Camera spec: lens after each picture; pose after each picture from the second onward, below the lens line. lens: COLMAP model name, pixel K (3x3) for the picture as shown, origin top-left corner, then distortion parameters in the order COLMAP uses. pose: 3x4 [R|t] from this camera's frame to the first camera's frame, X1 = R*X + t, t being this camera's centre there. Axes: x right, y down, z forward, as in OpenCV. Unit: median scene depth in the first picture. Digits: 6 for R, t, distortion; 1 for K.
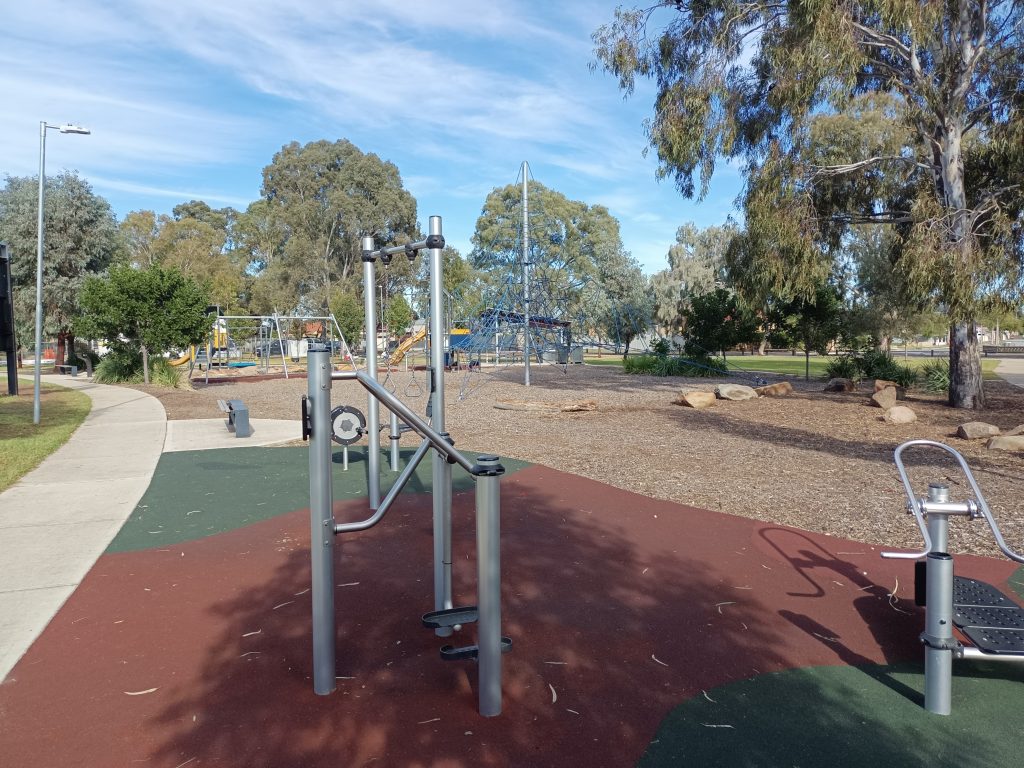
lens RADIAL K [[788.2, 0, 508.0], [0, 788.2, 384.9], [0, 0, 1]] dist [0.085439, -0.106572]
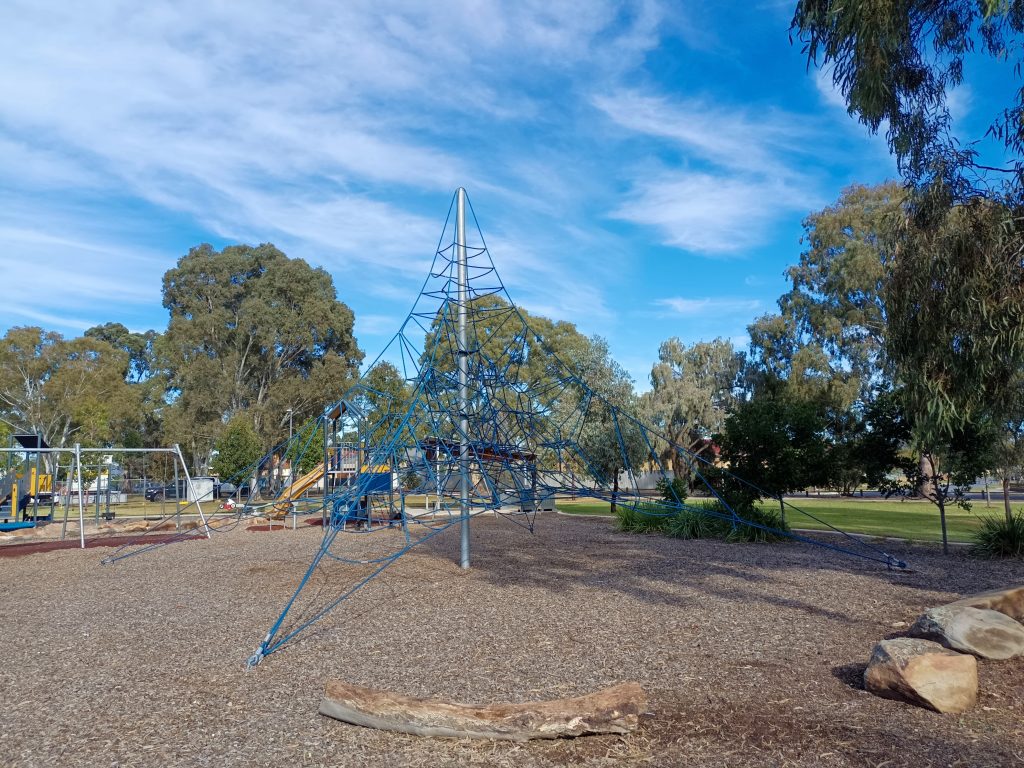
lens RADIAL K [[788.2, 0, 508.0], [0, 788.2, 384.9], [0, 0, 1]] dist [0.085439, -0.106572]
pose [[0.998921, 0.000693, 0.046437, 0.013869], [0.007170, 0.985599, -0.168946, -0.015108], [-0.045885, 0.169097, 0.984531, 0.206820]]
